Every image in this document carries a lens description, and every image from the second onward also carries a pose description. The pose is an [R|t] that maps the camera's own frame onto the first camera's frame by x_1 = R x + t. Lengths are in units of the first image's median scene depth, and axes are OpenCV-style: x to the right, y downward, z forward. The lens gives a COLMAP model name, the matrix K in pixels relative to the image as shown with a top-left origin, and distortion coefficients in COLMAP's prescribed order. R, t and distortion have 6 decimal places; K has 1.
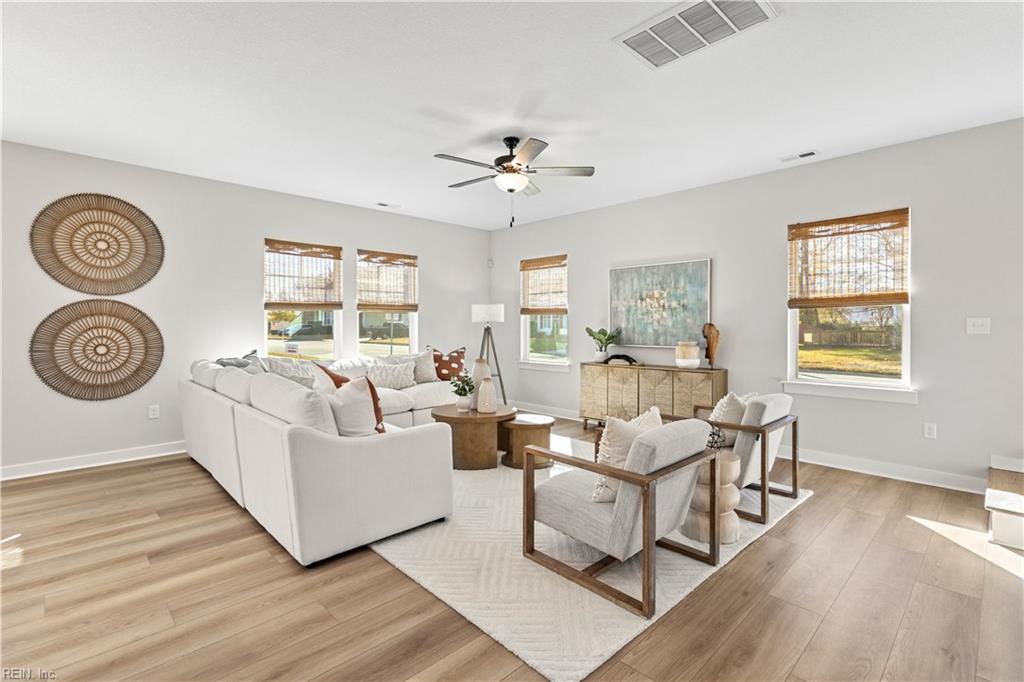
lens RADIAL K [[464.9, 0, 516.0], [0, 464.9, 334.6], [0, 0, 1]] dist [0.002021, 0.000135]
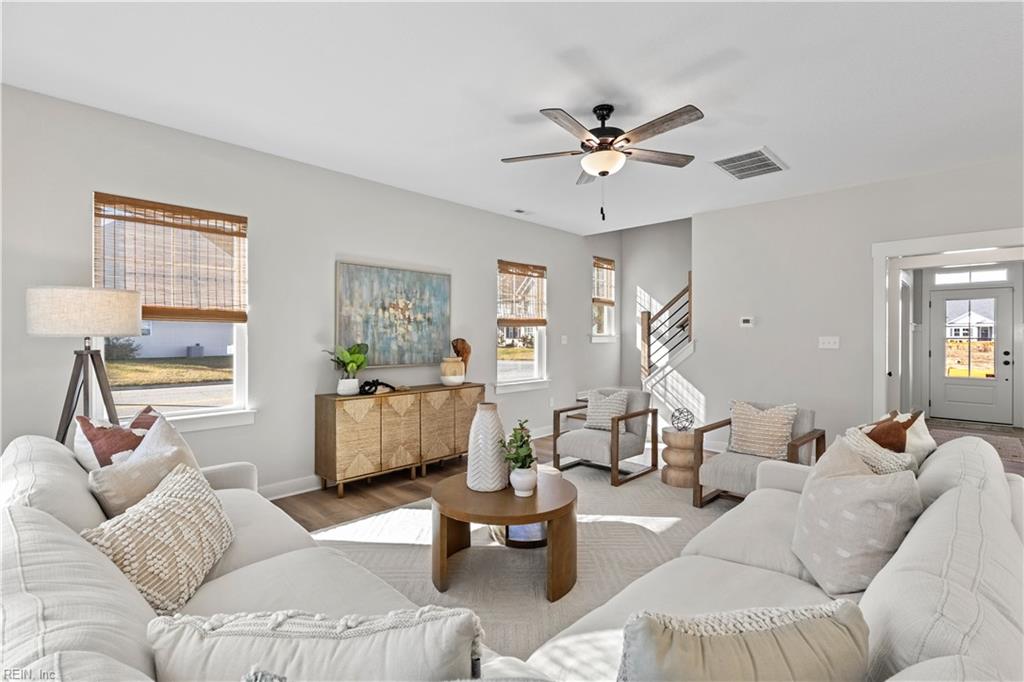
lens RADIAL K [[464.9, 0, 515.9], [0, 464.9, 338.7], [0, 0, 1]] dist [0.002021, 0.000135]
pose [[-0.009974, -0.011096, 0.999889, -0.543323], [0.011206, 0.999874, 0.011207, -0.030517], [-0.999887, 0.011316, -0.009848, 0.793478]]
